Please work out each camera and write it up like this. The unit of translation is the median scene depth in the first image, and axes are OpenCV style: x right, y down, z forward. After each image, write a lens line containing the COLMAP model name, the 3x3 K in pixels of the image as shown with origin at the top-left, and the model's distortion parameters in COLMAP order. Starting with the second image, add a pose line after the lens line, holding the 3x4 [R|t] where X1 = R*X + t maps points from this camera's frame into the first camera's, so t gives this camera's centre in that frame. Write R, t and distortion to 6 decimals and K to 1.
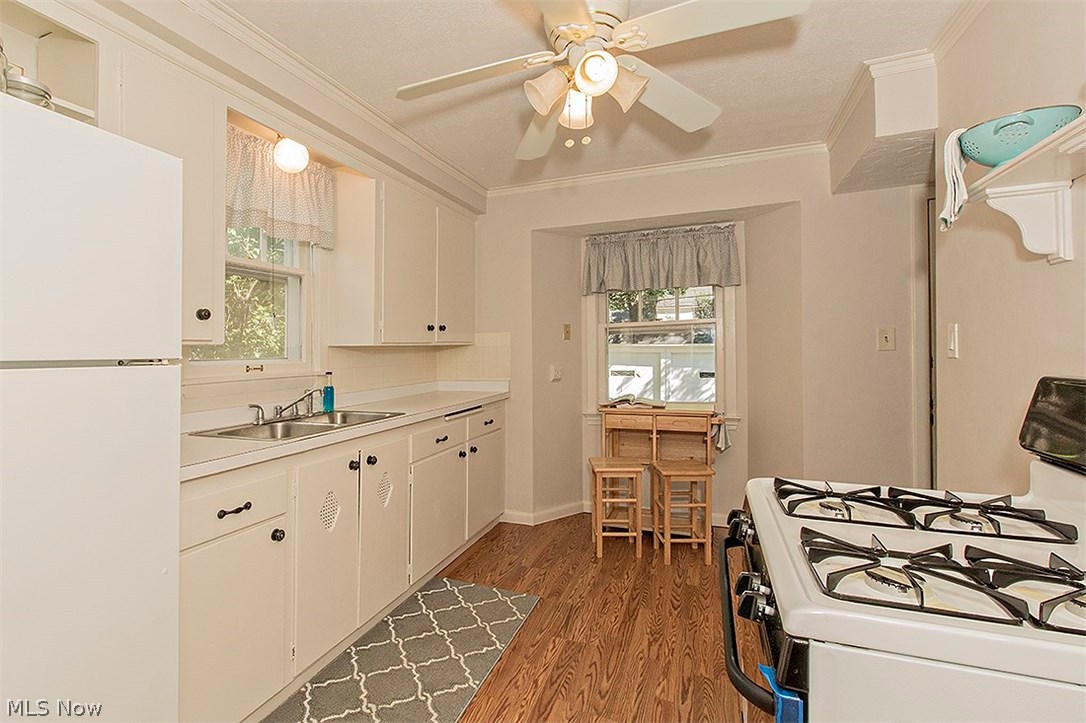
lens RADIAL K [[544.2, 0, 460.1], [0, 544.2, 343.8], [0, 0, 1]] dist [-0.000262, -0.000147]
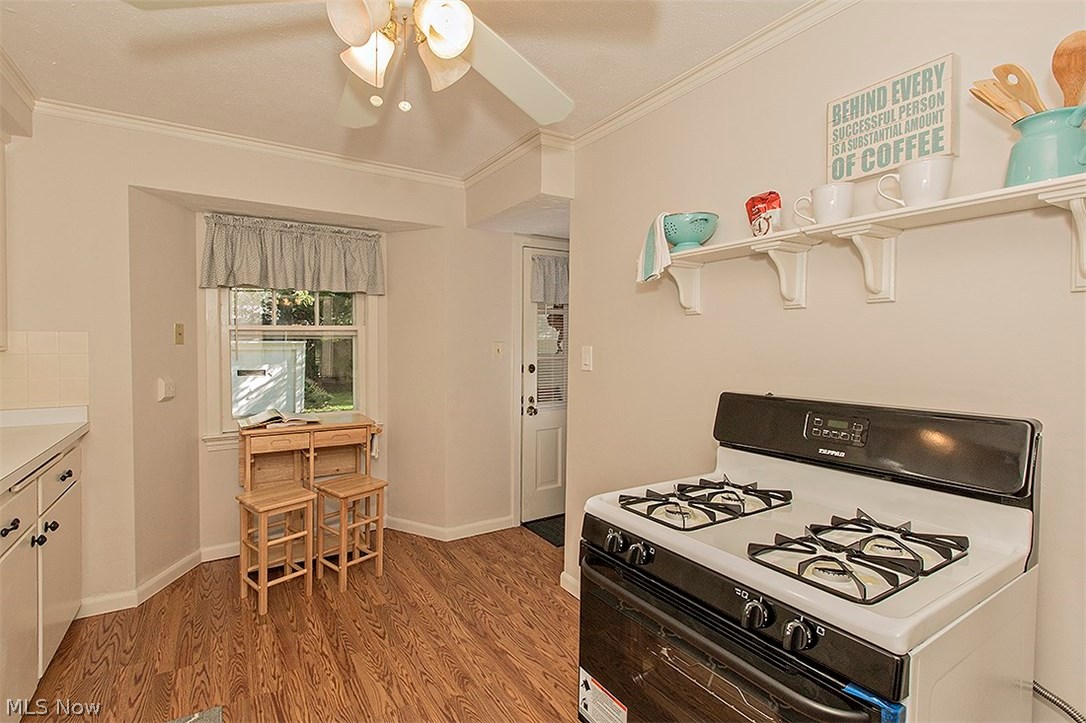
lens RADIAL K [[515.3, 0, 539.1], [0, 515.3, 363.2], [0, 0, 1]] dist [-0.000062, -0.000509]
pose [[0.548329, -0.015325, 0.836122, -0.147229], [-0.023659, 0.999148, 0.033829, -0.020106], [-0.835928, -0.038332, 0.547499, 0.223933]]
